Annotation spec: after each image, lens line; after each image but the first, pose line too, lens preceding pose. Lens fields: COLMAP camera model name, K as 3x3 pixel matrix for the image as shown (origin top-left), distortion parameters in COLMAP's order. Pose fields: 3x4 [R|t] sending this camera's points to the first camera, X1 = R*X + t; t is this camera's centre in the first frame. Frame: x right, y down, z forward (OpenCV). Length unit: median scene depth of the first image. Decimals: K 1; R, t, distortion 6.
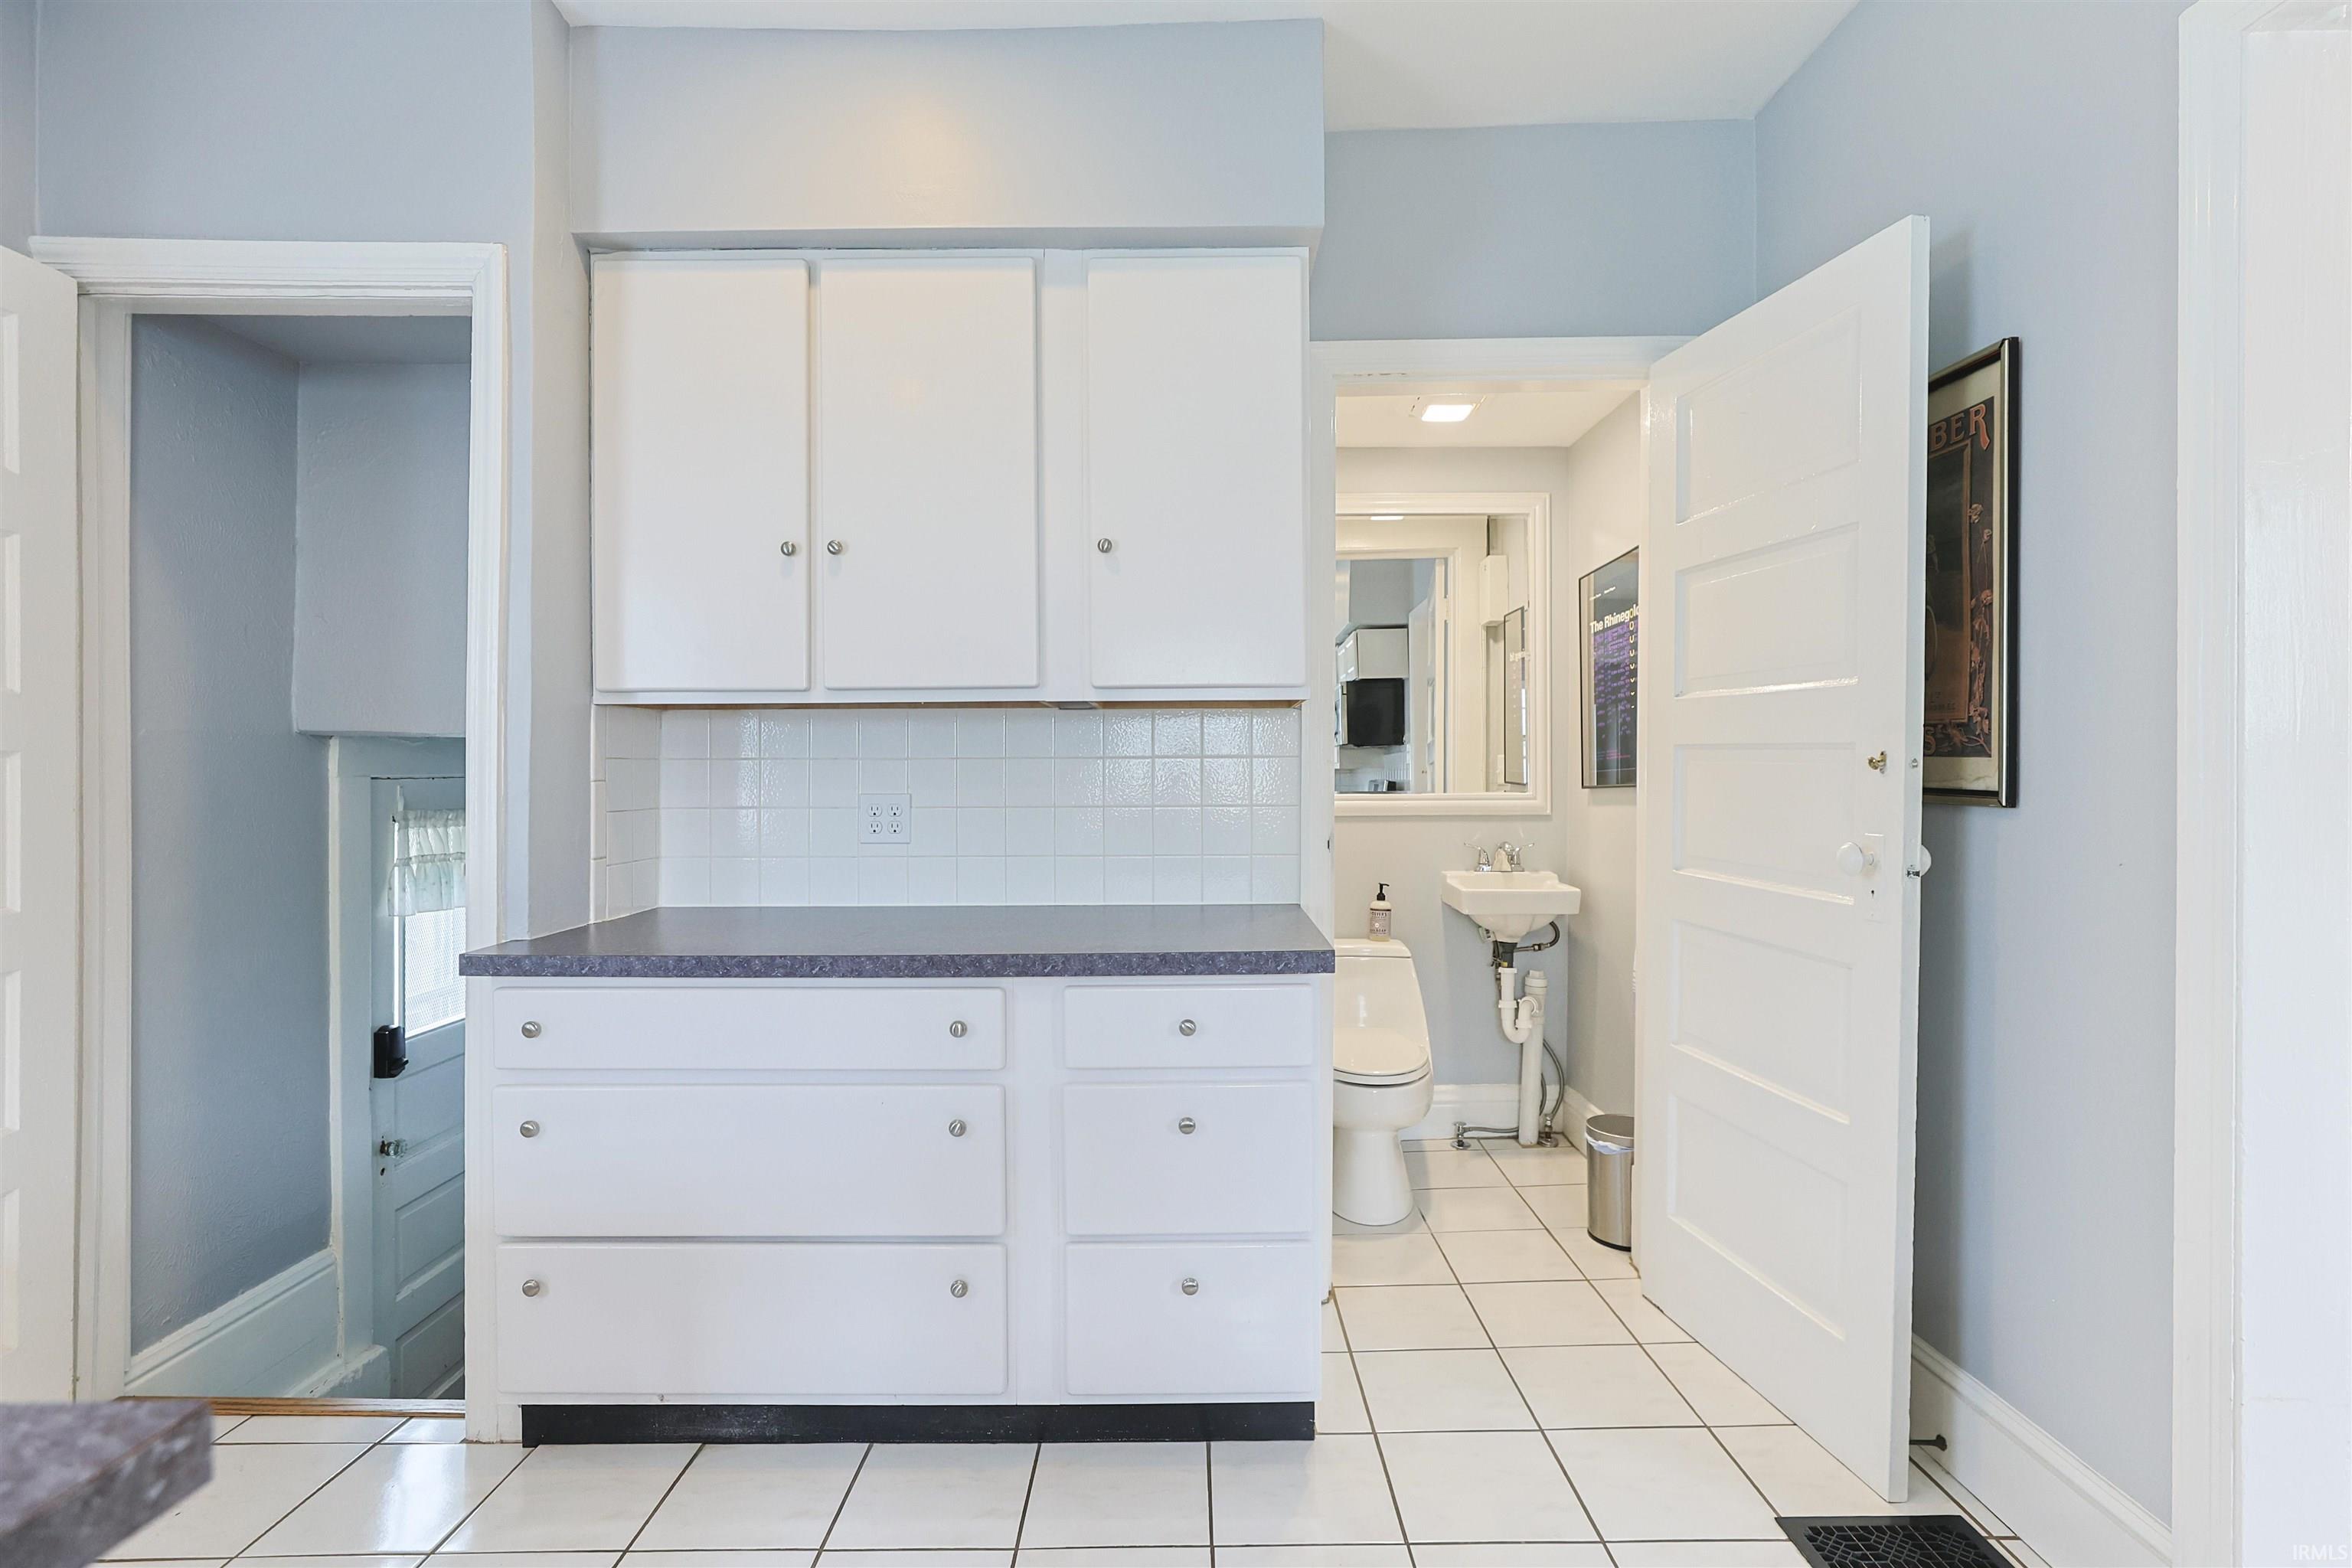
lens RADIAL K [[1142.3, 0, 1172.9], [0, 1142.3, 766.0], [0, 0, 1]] dist [-0.025228, 0.012545]
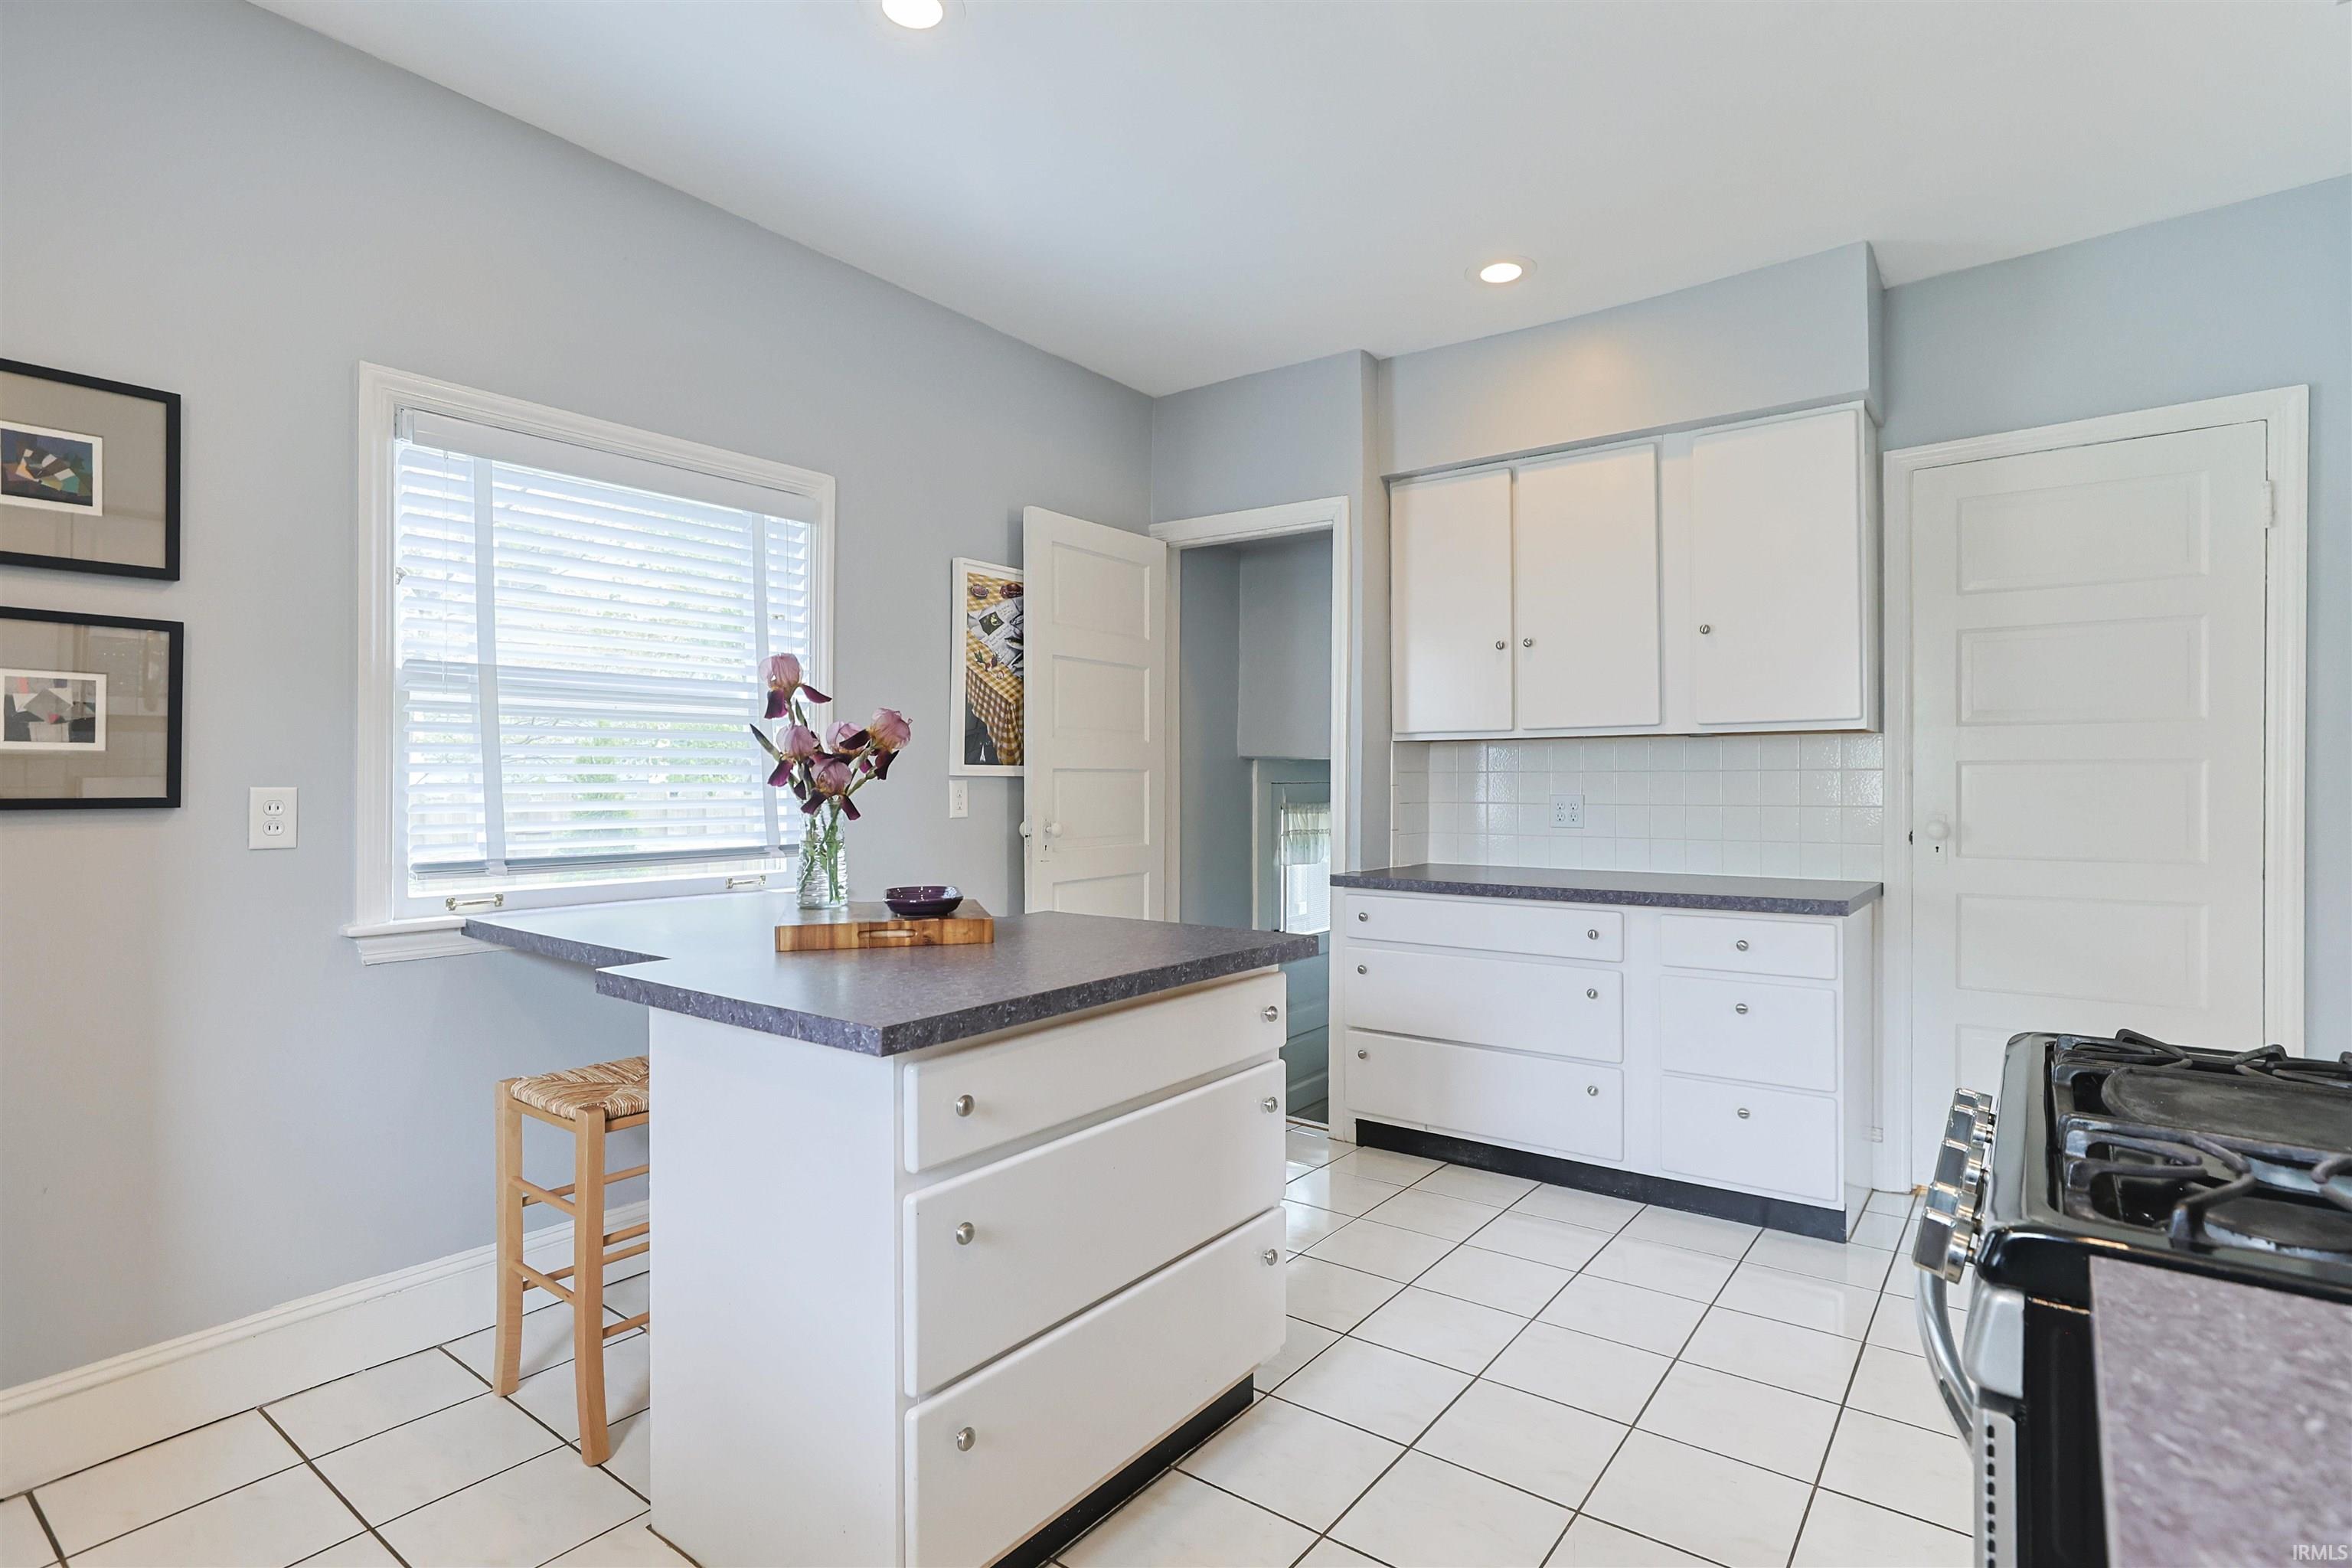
lens RADIAL K [[1142.3, 0, 1167.3], [0, 1142.3, 777.2], [0, 0, 1]] dist [-0.025228, 0.012545]
pose [[0.790627, 0.000899, -0.612297, 0.293022], [0.001708, 0.999992, 0.003673, -0.006513], [0.612295, -0.003950, 0.790619, -0.604851]]
